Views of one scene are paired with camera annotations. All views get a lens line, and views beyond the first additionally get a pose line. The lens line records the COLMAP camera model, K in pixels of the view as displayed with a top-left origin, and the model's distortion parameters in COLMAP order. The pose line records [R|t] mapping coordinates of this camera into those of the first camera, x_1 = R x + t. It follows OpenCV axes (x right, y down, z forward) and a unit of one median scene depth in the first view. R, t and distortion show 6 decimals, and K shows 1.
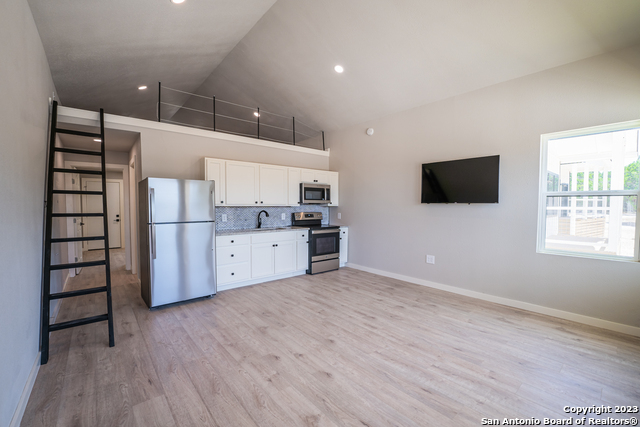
lens RADIAL K [[270.2, 0, 321.5], [0, 270.2, 216.6], [0, 0, 1]] dist [-0.027003, 0.000420]
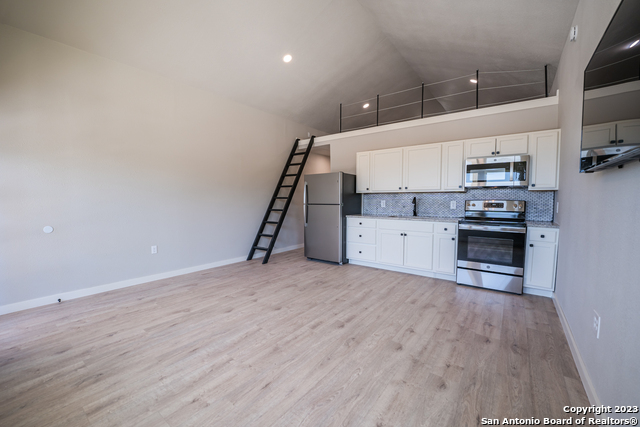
lens RADIAL K [[265.7, 0, 320.0], [0, 265.7, 213.5], [0, 0, 1]] dist [-0.011963, 0.000283]
pose [[0.198808, 0.052210, -0.978647, 0.899209], [-0.034465, 0.998335, 0.046259, 0.003906], [0.979432, 0.024532, 0.200277, 0.738209]]
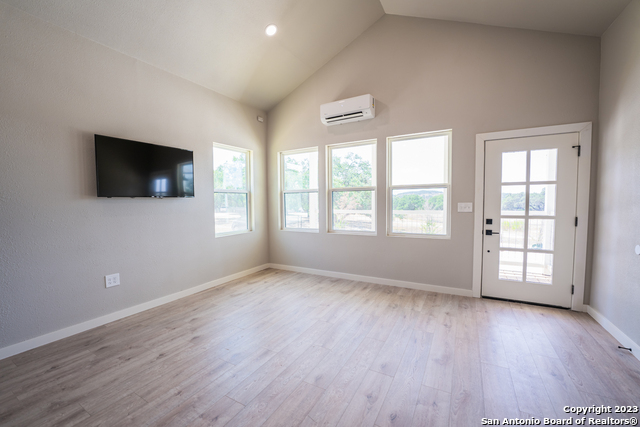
lens RADIAL K [[254.7, 0, 316.4], [0, 254.7, 224.3], [0, 0, 1]] dist [-0.023662, 0.000068]
pose [[-0.324550, -0.086640, 0.941892, -0.464263], [0.049137, 0.992907, 0.108264, -0.034099], [-0.944591, 0.081419, -0.317991, 0.940966]]
